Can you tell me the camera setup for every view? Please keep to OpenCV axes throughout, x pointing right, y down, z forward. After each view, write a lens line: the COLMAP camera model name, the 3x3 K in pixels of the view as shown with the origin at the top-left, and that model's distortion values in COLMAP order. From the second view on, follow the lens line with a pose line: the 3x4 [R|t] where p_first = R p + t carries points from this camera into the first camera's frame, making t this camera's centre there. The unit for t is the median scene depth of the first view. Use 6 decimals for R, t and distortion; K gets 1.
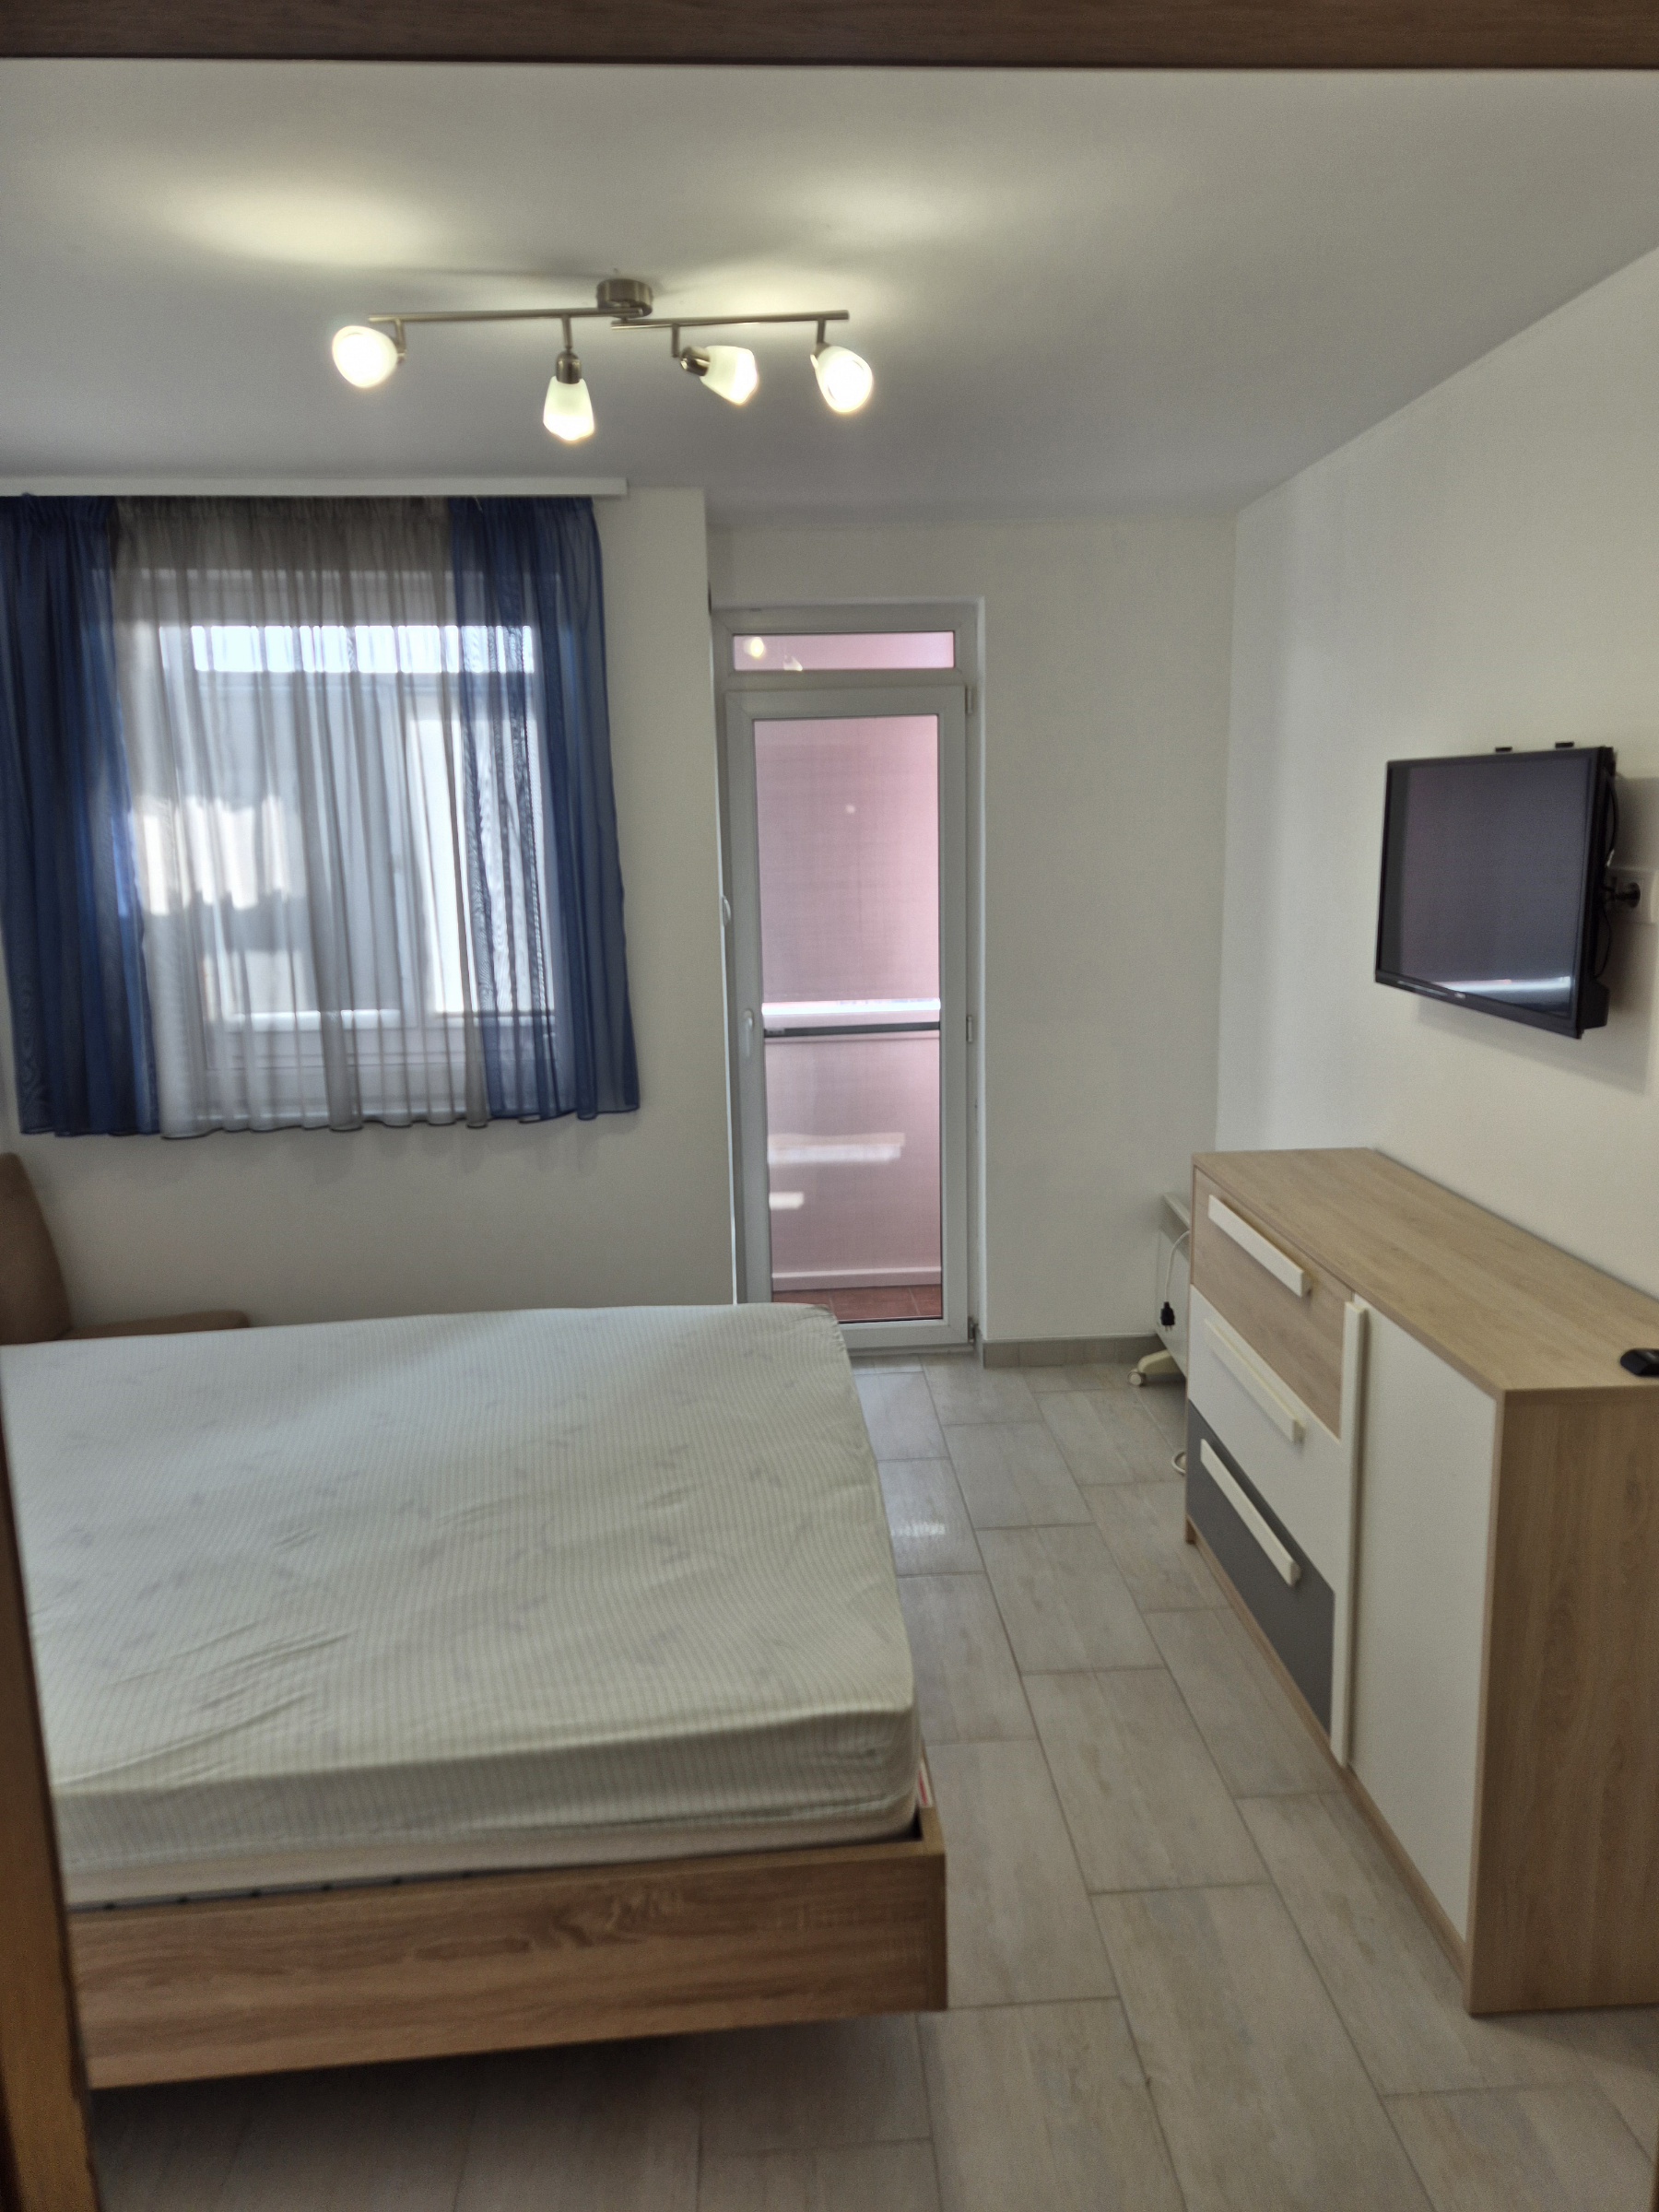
lens RADIAL K [[1423.1, 0, 824.9], [0, 1423.1, 1113.9], [0, 0, 1]] dist [0.058487, -0.049546]
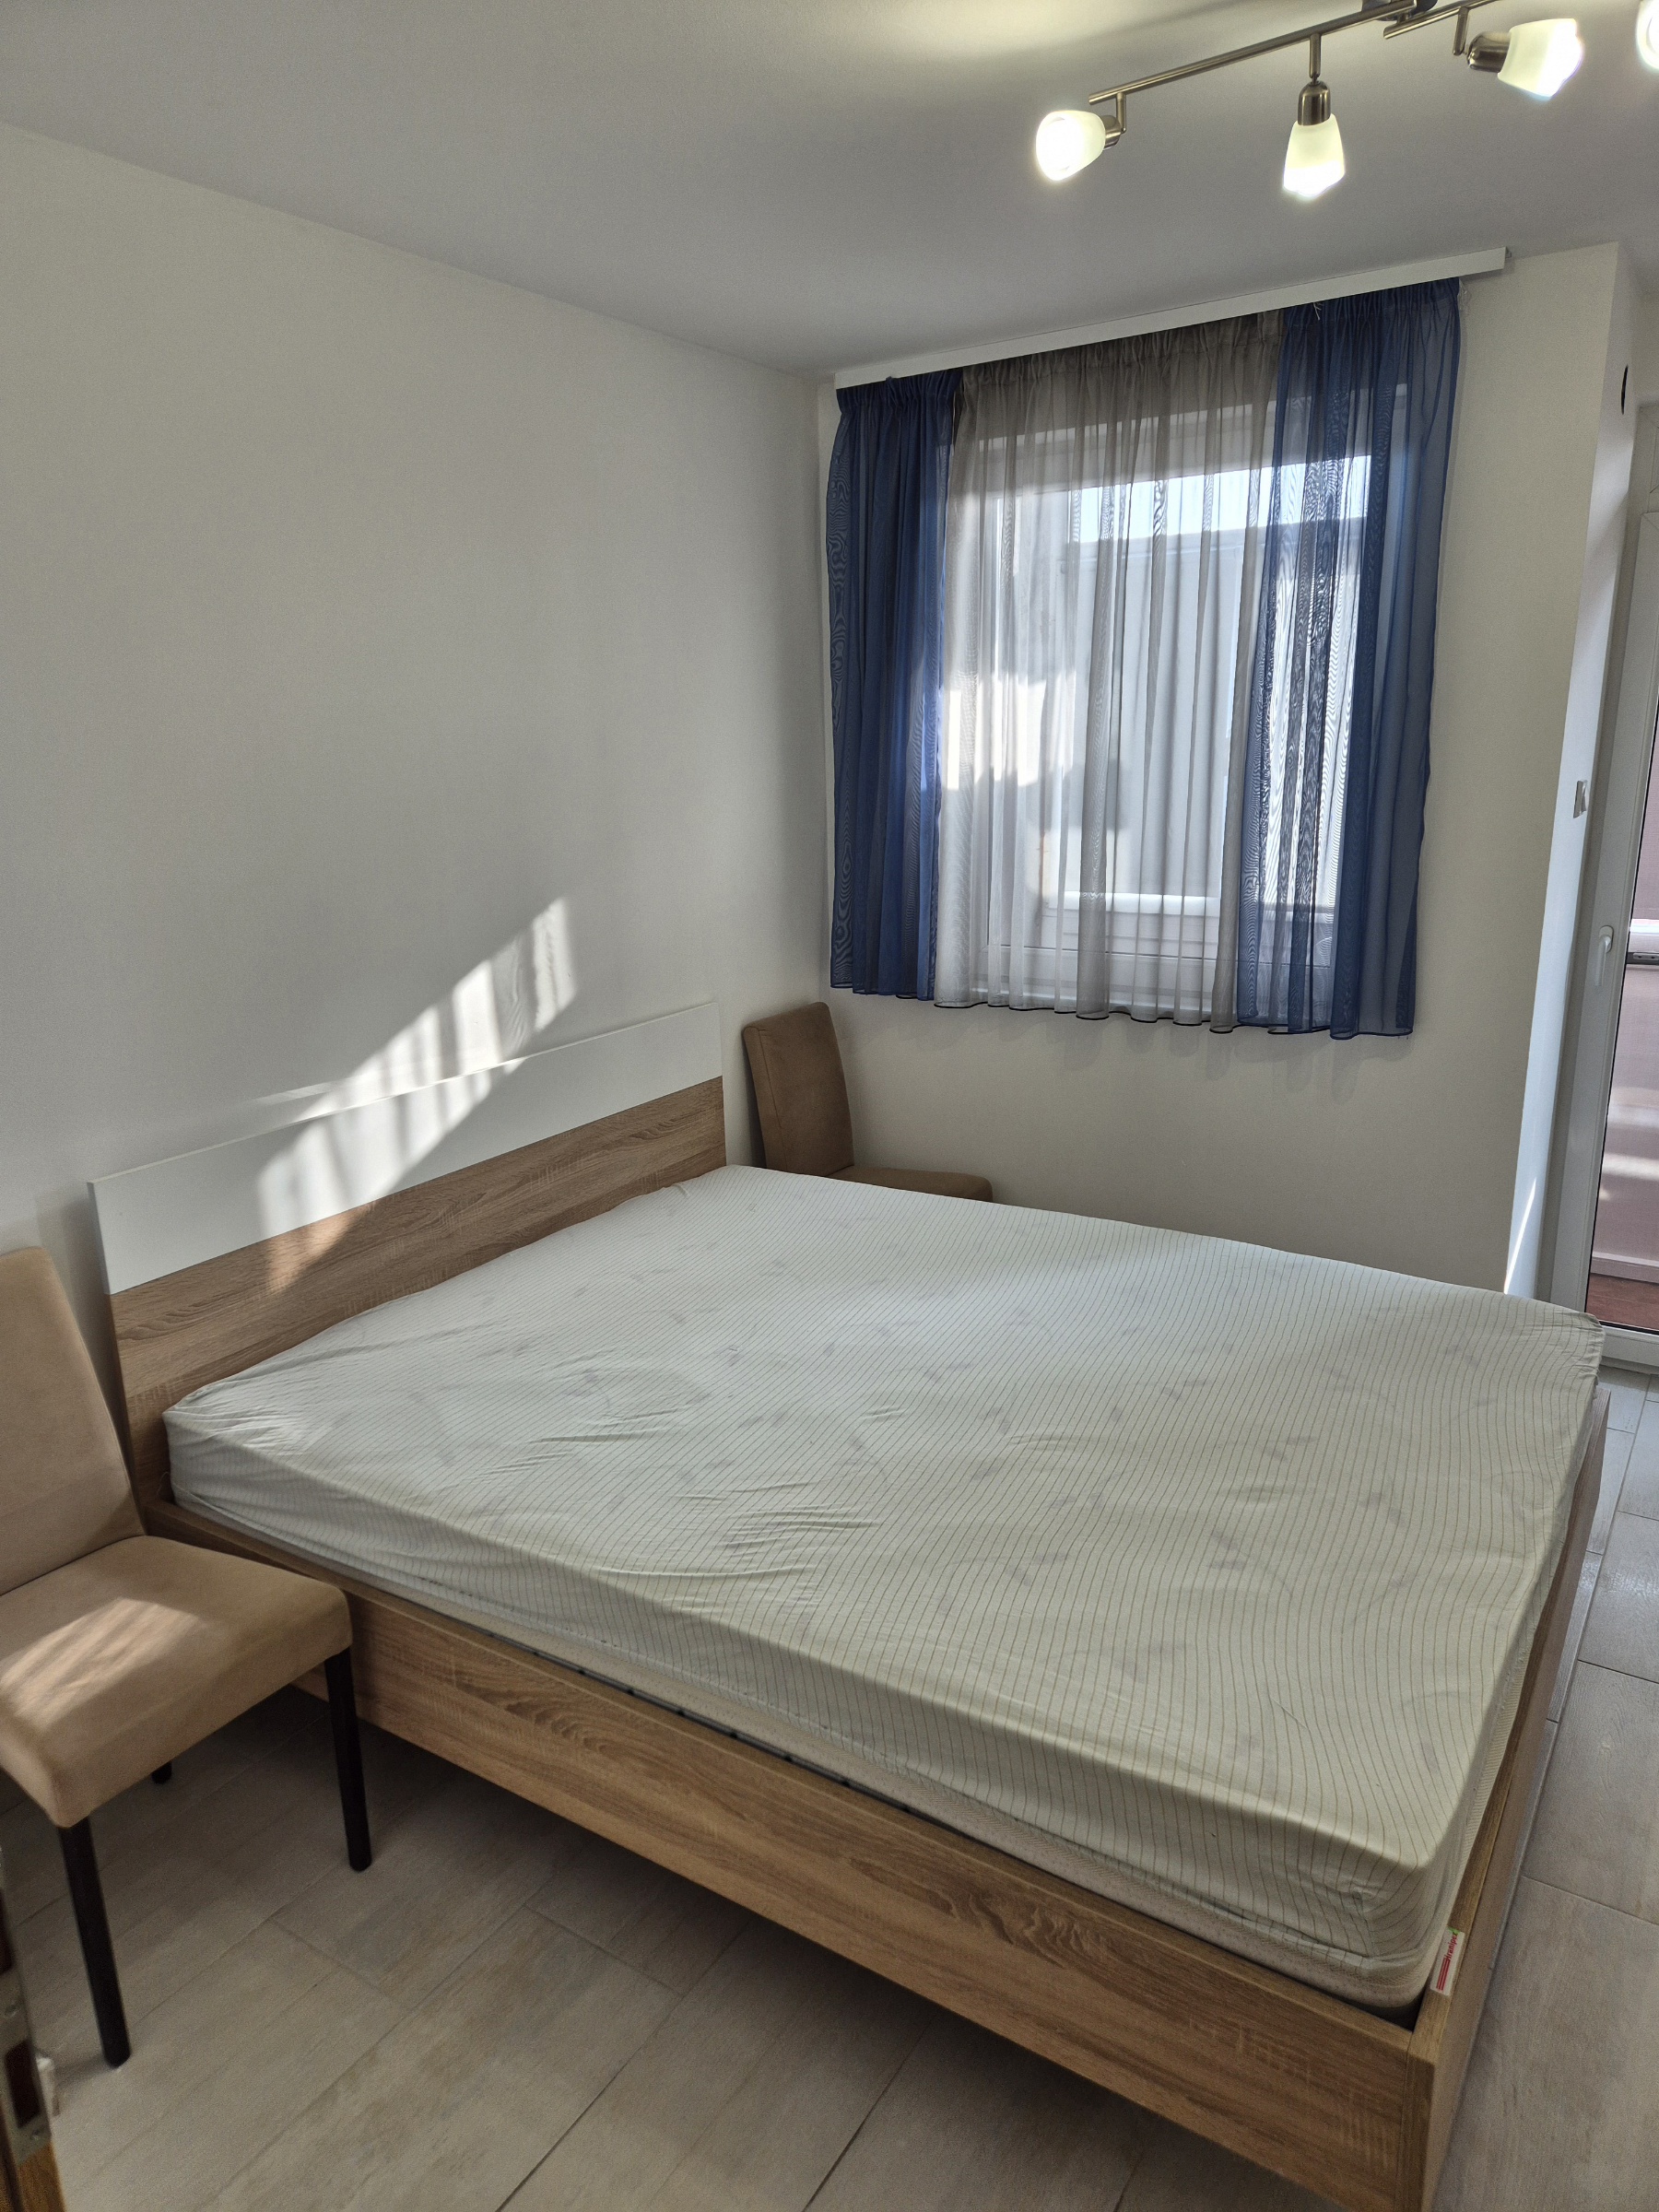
lens RADIAL K [[1423.1, 0, 824.9], [0, 1423.1, 1113.9], [0, 0, 1]] dist [0.058487, -0.049546]
pose [[0.797201, 0.159888, -0.582157, 0.103593], [-0.112651, 0.986752, 0.116746, -0.018095], [0.593111, -0.027490, 0.804651, 0.114520]]
